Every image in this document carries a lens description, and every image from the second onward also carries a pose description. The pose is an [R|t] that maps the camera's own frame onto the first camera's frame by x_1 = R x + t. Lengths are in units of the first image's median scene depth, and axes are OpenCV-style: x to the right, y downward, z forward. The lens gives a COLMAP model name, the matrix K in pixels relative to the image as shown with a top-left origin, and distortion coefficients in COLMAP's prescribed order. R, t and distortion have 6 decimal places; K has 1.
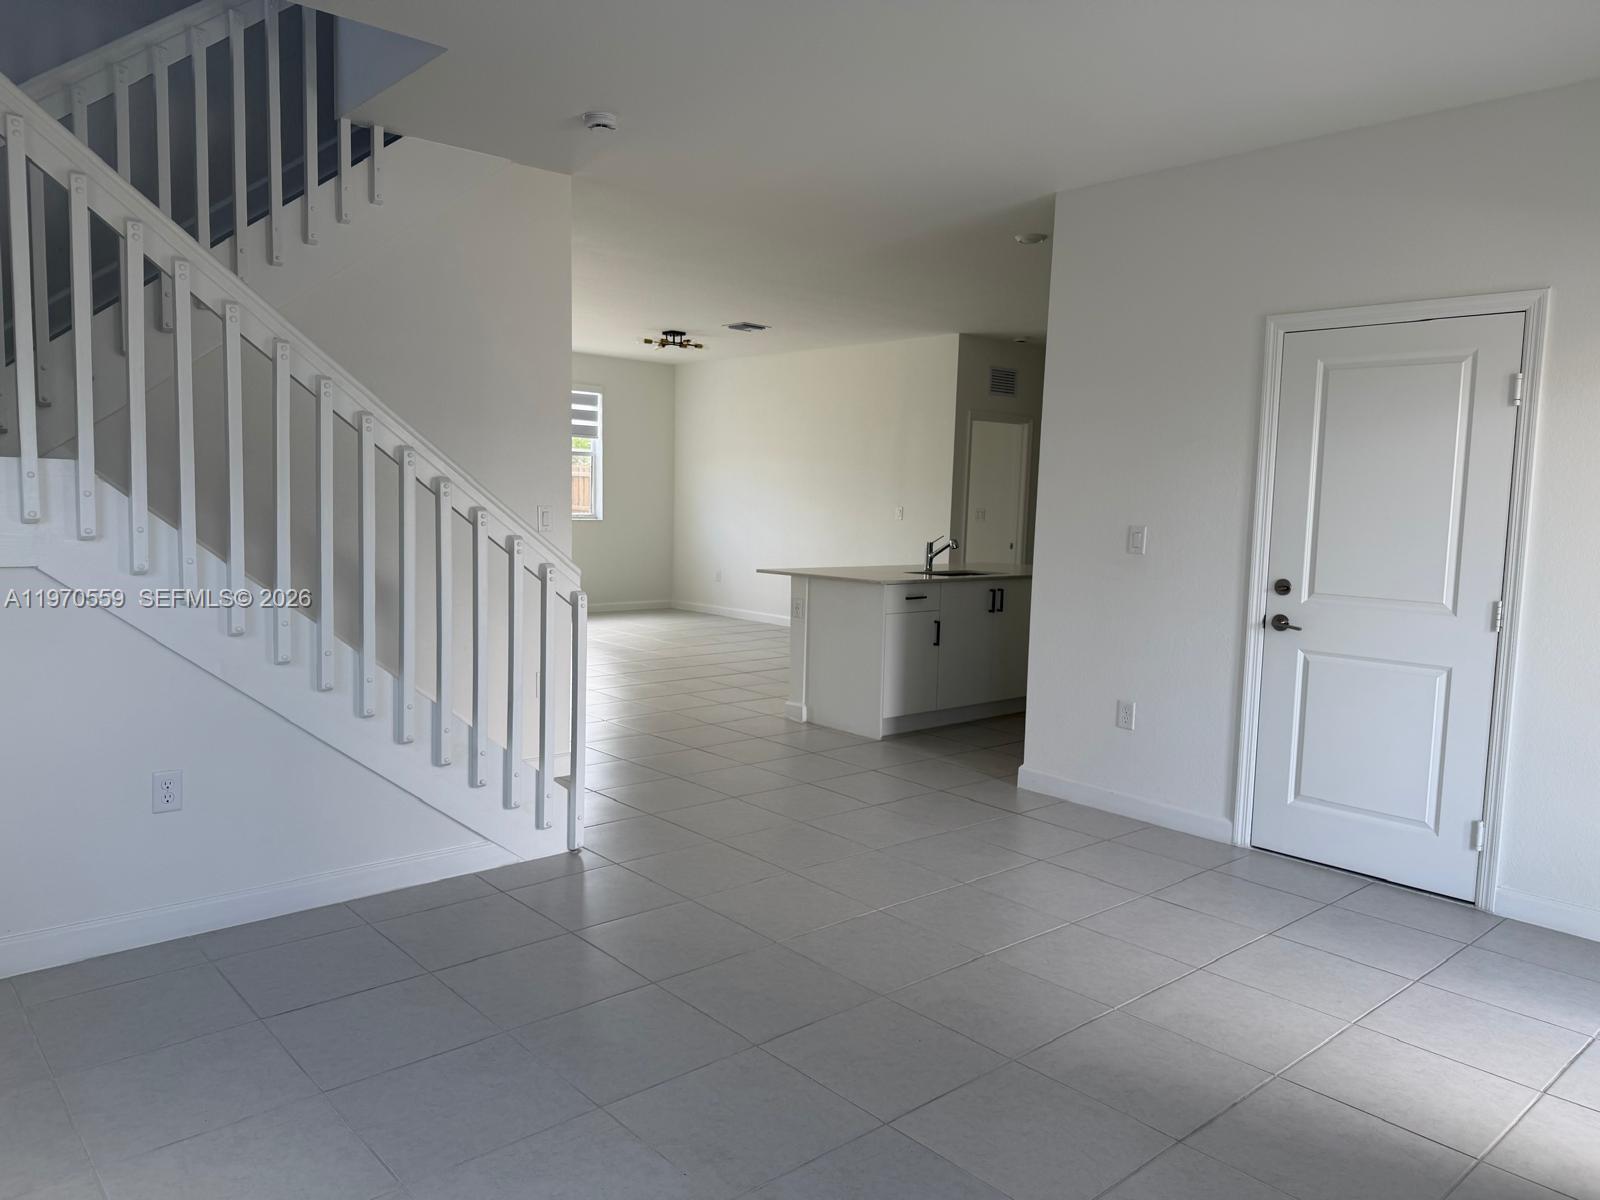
lens RADIAL K [[1129.0, 0, 799.1], [0, 1129.0, 604.8], [0, 0, 1]] dist [0.030436, -0.028192]
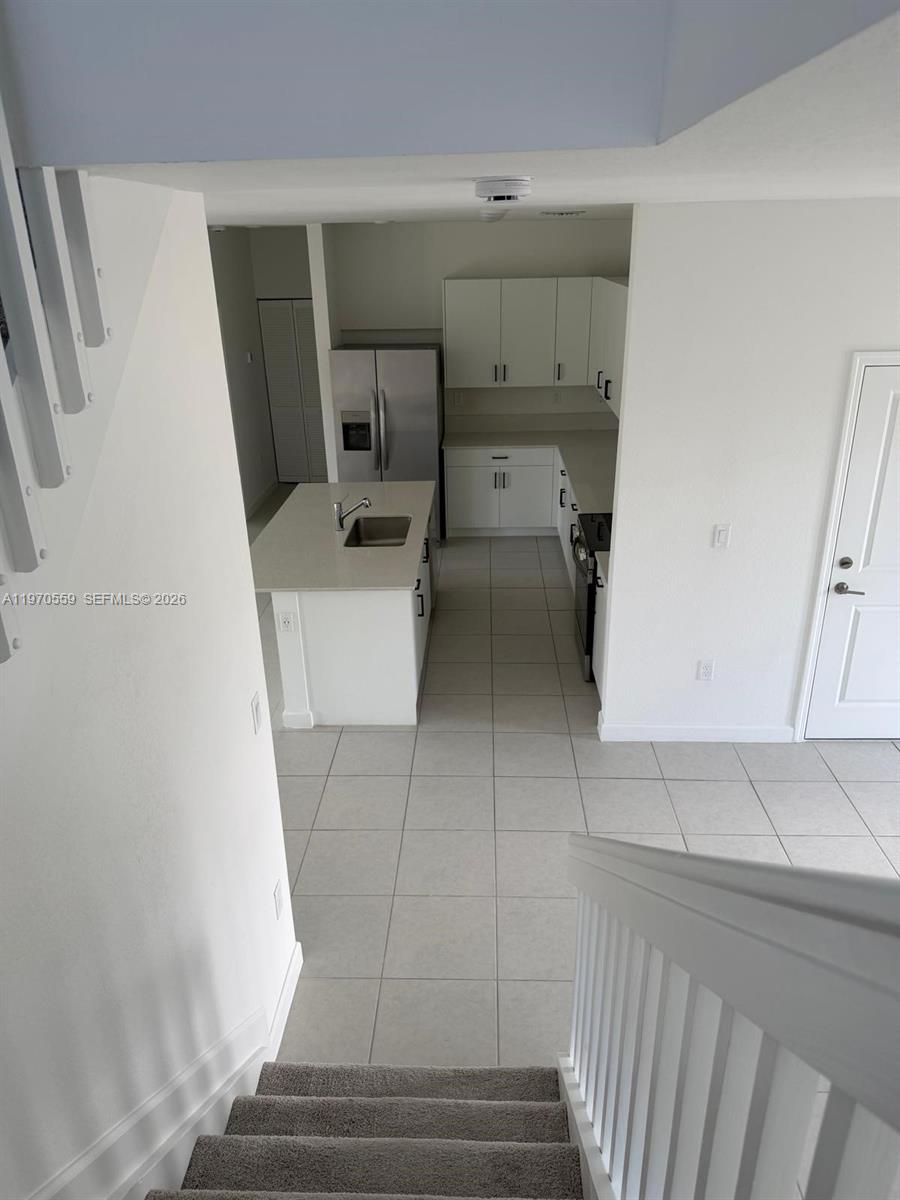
lens RADIAL K [[846.8, 0, 450.0], [0, 846.8, 600.0], [0, 0, 1]] dist [0.030436, -0.028192]
pose [[0.684850, -0.323218, 0.653078, -0.535692], [0.107717, 0.931302, 0.347957, -0.362378], [-0.720679, -0.167950, 0.672618, 0.651007]]
